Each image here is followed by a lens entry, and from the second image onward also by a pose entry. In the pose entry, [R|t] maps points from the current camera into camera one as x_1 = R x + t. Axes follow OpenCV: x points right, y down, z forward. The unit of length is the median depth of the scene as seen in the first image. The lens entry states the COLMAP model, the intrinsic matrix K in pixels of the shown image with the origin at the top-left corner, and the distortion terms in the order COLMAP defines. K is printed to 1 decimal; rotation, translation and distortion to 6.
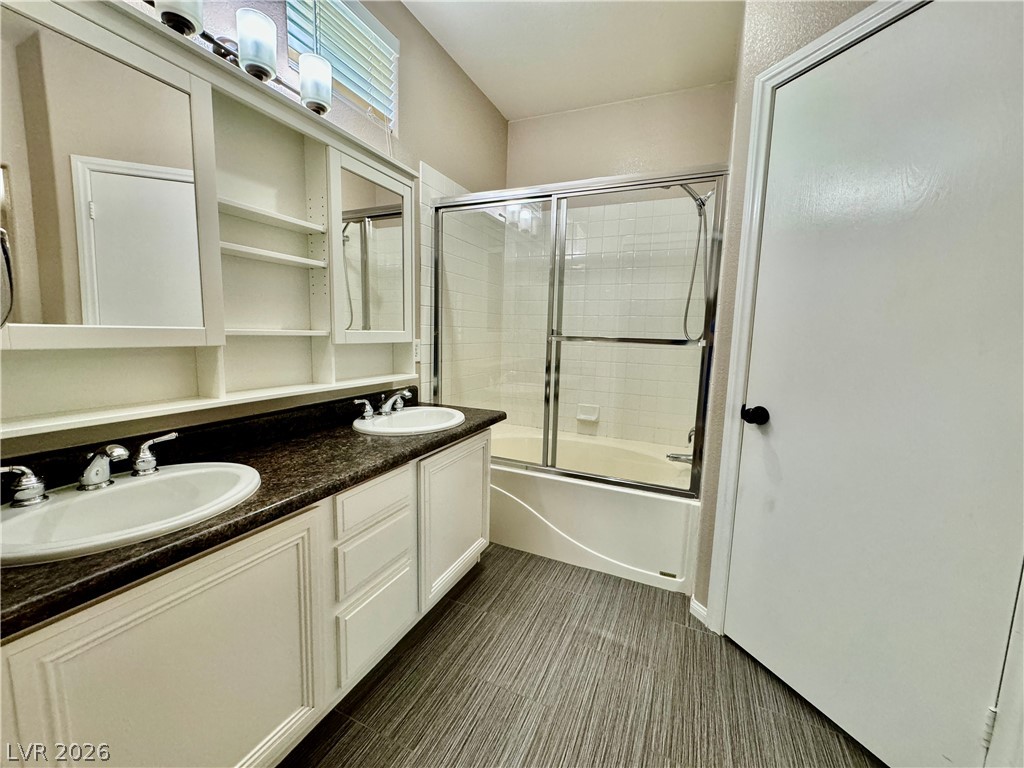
lens RADIAL K [[411.9, 0, 512.2], [0, 411.9, 382.8], [0, 0, 1]] dist [0.000101, 0.000141]
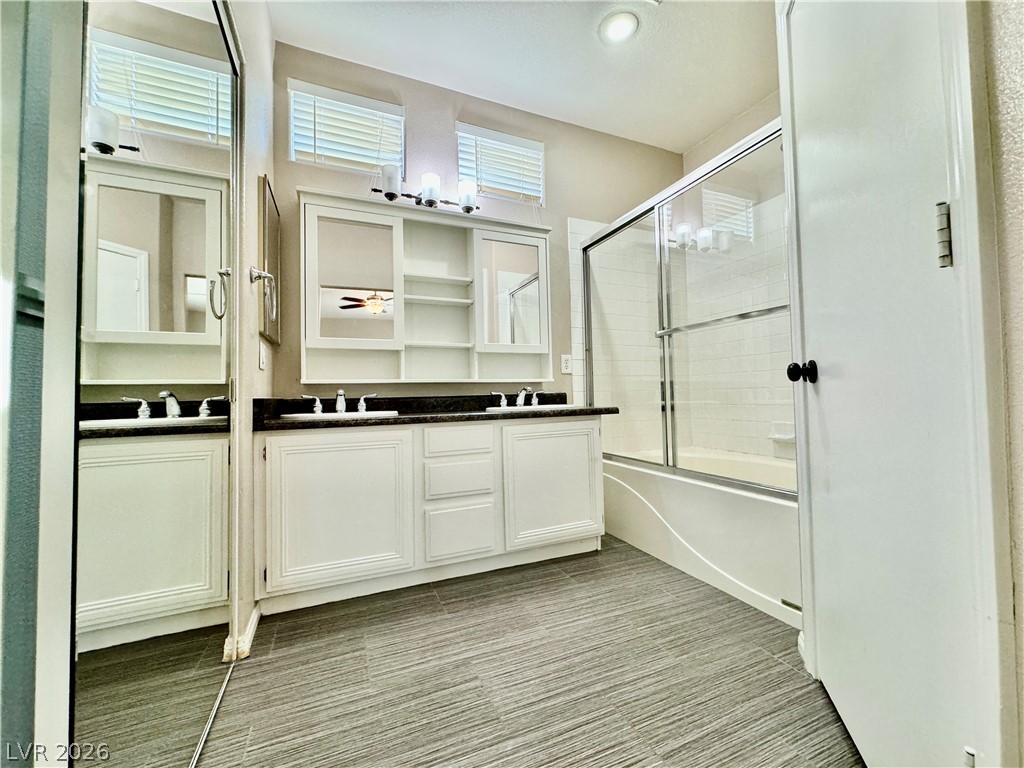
lens RADIAL K [[411.9, 0, 511.8], [0, 411.9, 383.3], [0, 0, 1]] dist [0.000101, 0.000141]
pose [[0.733058, -0.066411, -0.676916, 0.630446], [-0.042279, 0.988848, -0.142800, 0.212894], [0.678851, 0.133300, 0.722075, 0.024564]]
